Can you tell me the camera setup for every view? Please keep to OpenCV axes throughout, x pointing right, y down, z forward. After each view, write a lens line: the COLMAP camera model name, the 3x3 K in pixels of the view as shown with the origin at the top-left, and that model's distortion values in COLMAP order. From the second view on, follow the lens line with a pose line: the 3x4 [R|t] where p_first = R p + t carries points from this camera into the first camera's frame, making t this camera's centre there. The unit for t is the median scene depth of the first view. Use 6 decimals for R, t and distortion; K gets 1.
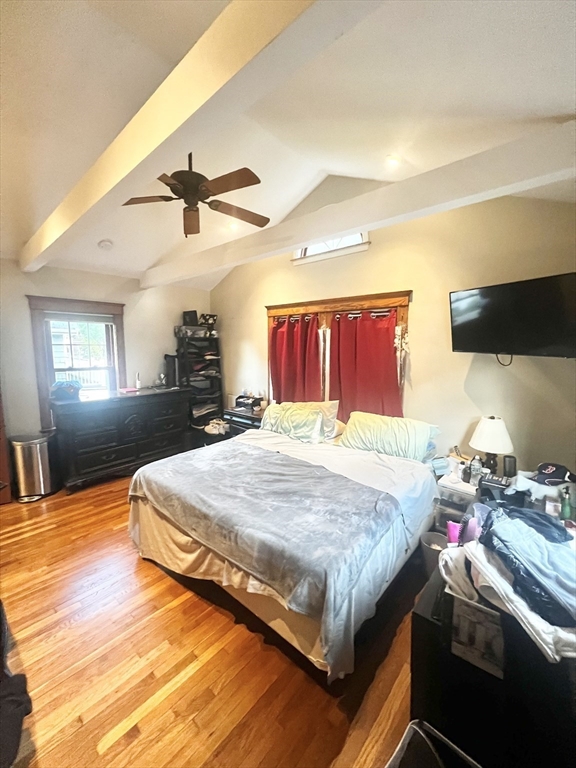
lens RADIAL K [[309.6, 0, 288.0], [0, 309.6, 384.0], [0, 0, 1]] dist [-0.001652, -0.000306]
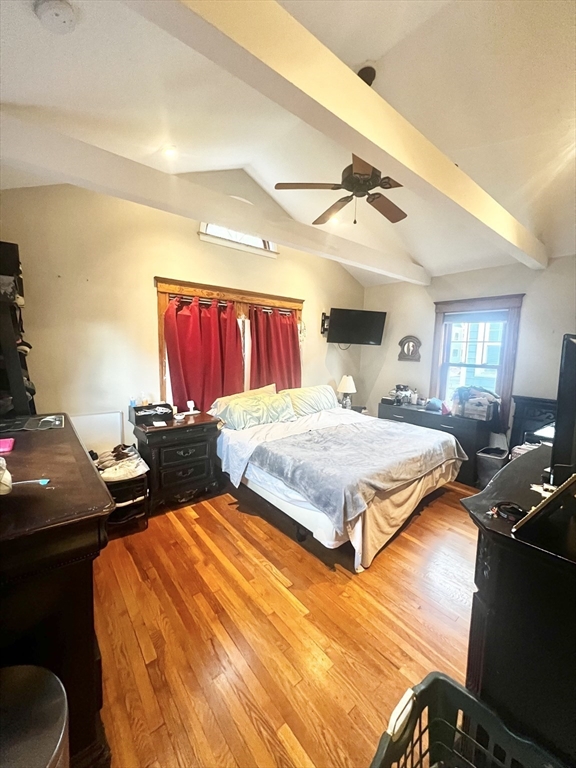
lens RADIAL K [[308.7, 0, 289.9], [0, 308.7, 382.7], [0, 0, 1]] dist [-0.000165, 0.000047]
pose [[0.167803, -0.119792, 0.978515, -0.917634], [0.093752, 0.990030, 0.105124, -0.063570], [-0.981353, 0.074098, 0.177360, 0.706891]]
